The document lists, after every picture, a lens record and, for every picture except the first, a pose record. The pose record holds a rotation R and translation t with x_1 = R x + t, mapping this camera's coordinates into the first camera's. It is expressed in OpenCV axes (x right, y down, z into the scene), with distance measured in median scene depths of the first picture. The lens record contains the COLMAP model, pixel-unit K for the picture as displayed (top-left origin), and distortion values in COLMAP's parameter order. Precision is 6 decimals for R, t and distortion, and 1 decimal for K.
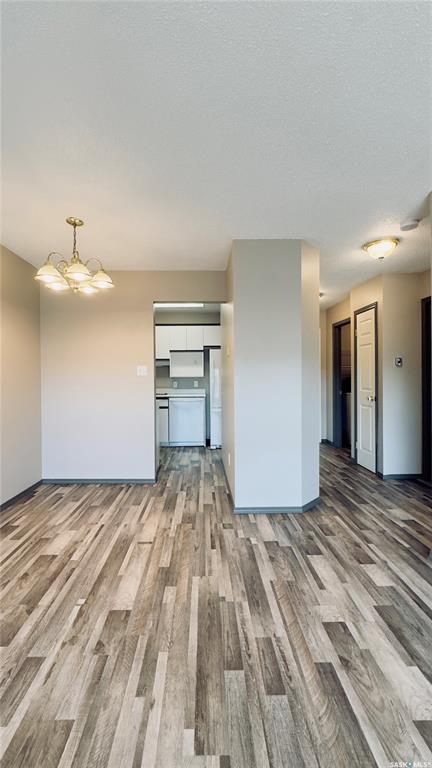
lens RADIAL K [[312.3, 0, 213.0], [0, 312.3, 382.6], [0, 0, 1]] dist [-0.000222, -0.000115]
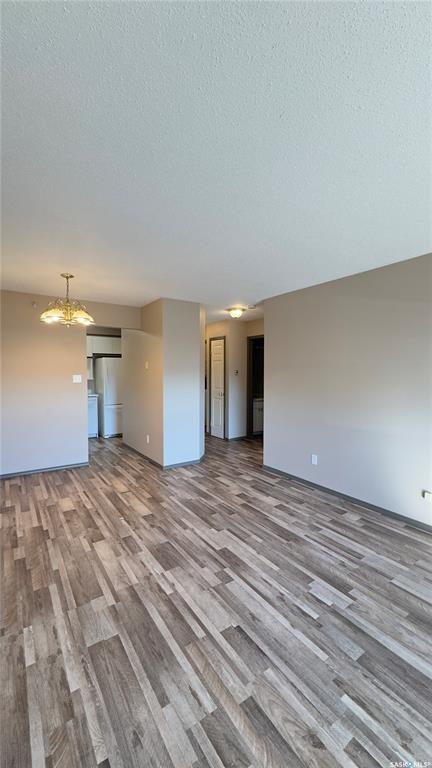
lens RADIAL K [[312.3, 0, 214.0], [0, 312.3, 385.9], [0, 0, 1]] dist [-0.000222, -0.000115]
pose [[0.828614, -0.020036, 0.559461, -0.676483], [0.001573, 0.999439, 0.033462, -0.071180], [-0.559818, -0.026847, 0.828181, -0.510820]]
